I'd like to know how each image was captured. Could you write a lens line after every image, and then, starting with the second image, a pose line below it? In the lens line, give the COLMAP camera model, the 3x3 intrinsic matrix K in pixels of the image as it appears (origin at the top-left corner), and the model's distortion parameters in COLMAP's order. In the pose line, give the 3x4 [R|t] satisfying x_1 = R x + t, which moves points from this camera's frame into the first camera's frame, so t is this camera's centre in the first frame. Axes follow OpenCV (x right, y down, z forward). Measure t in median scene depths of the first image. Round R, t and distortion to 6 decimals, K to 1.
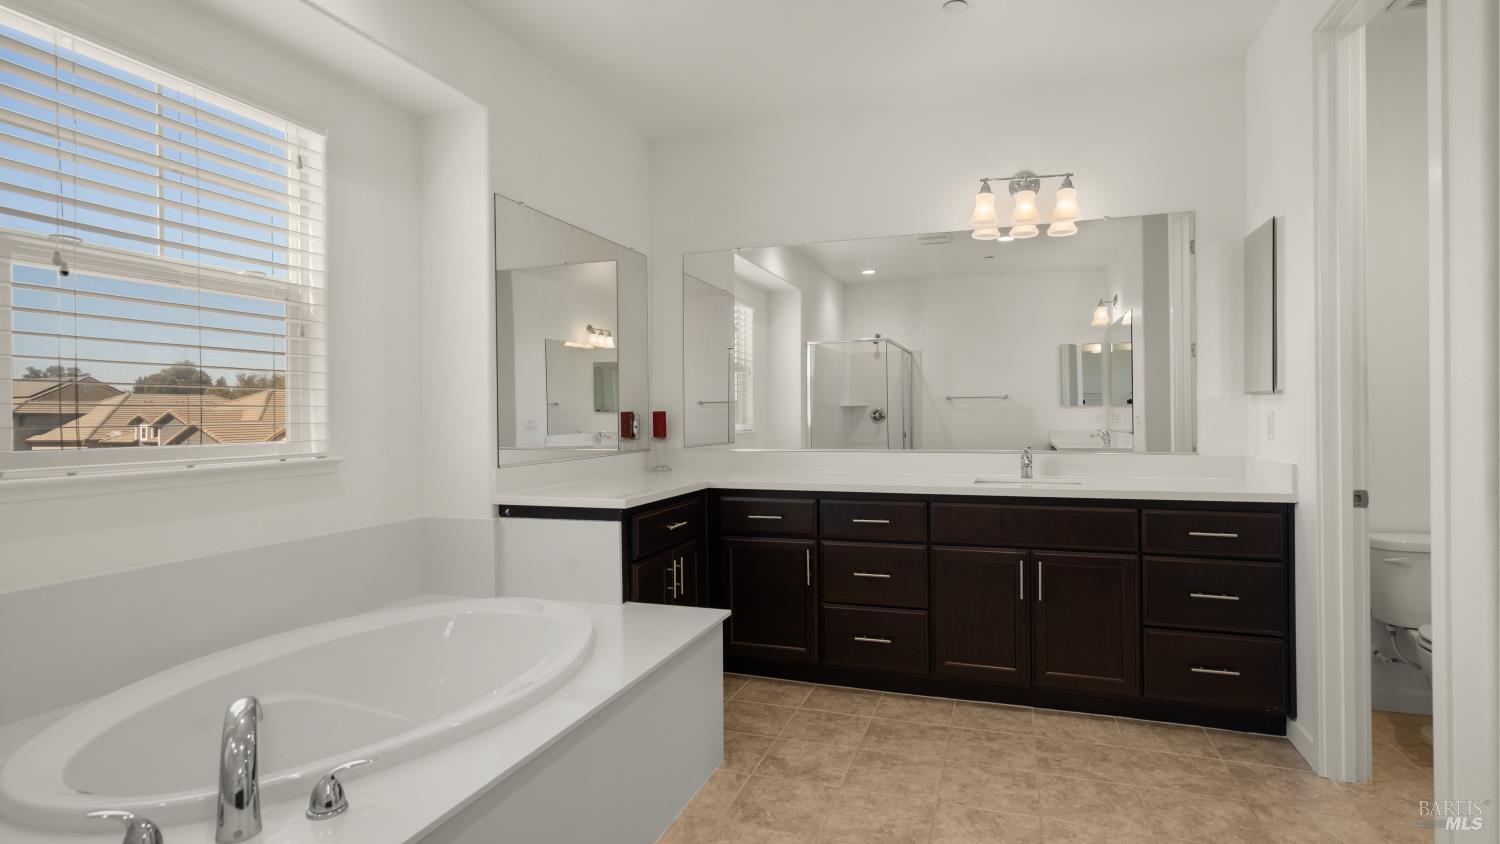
lens RADIAL K [[761.8, 0, 747.8], [0, 761.8, 416.1], [0, 0, 1]] dist [0.011642, 0.001109]
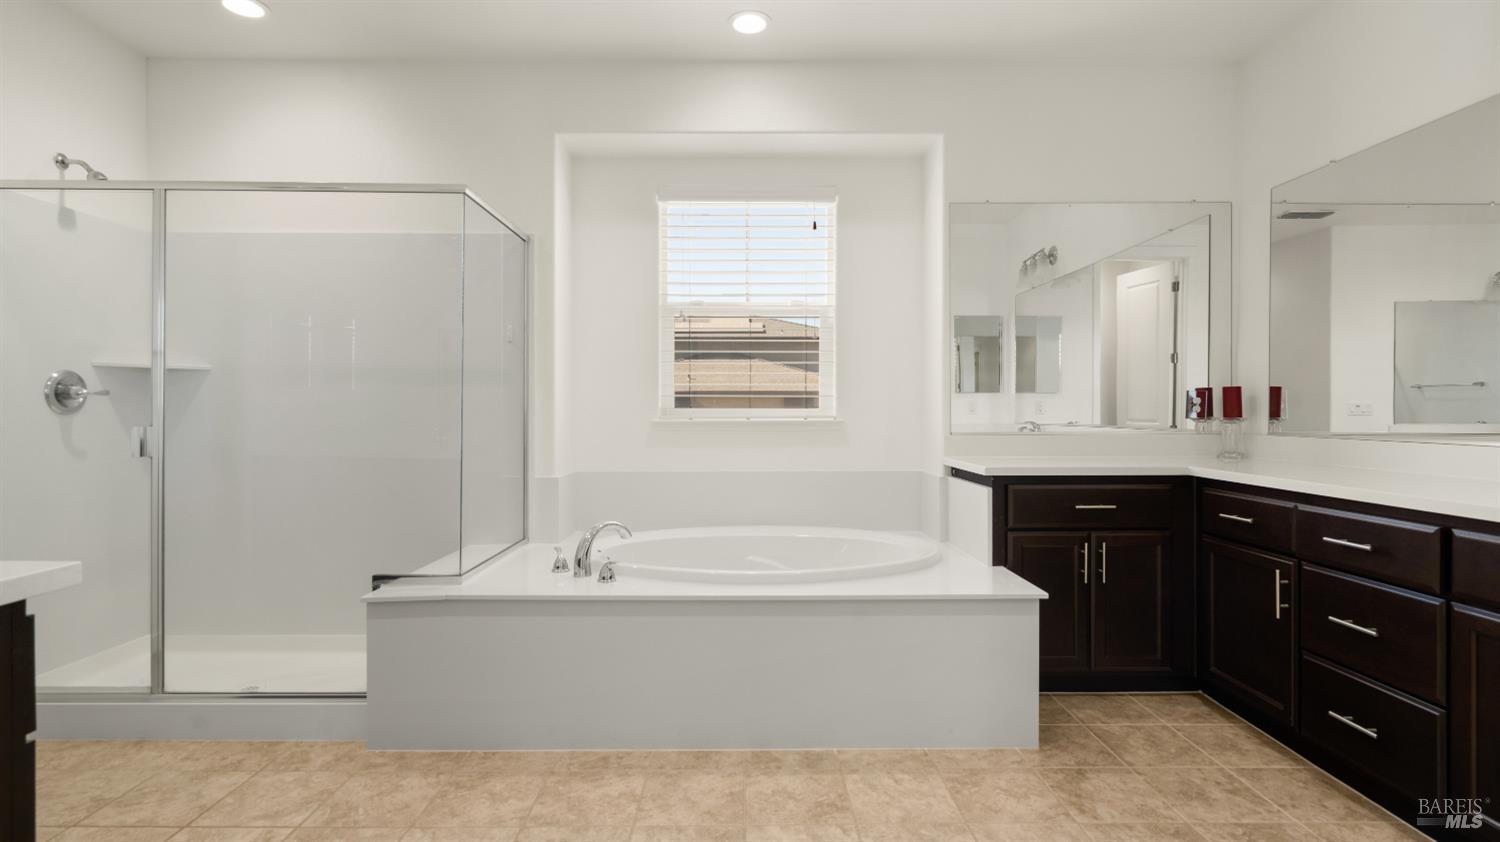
lens RADIAL K [[717.5, 0, 750.8], [0, 717.5, 411.6], [0, 0, 1]] dist [0.018269, -0.000563]
pose [[0.348308, 0.013253, -0.937287, 0.616359], [-0.005050, 0.999912, 0.012262, 0.021367], [0.937367, 0.000463, 0.348344, 0.321188]]
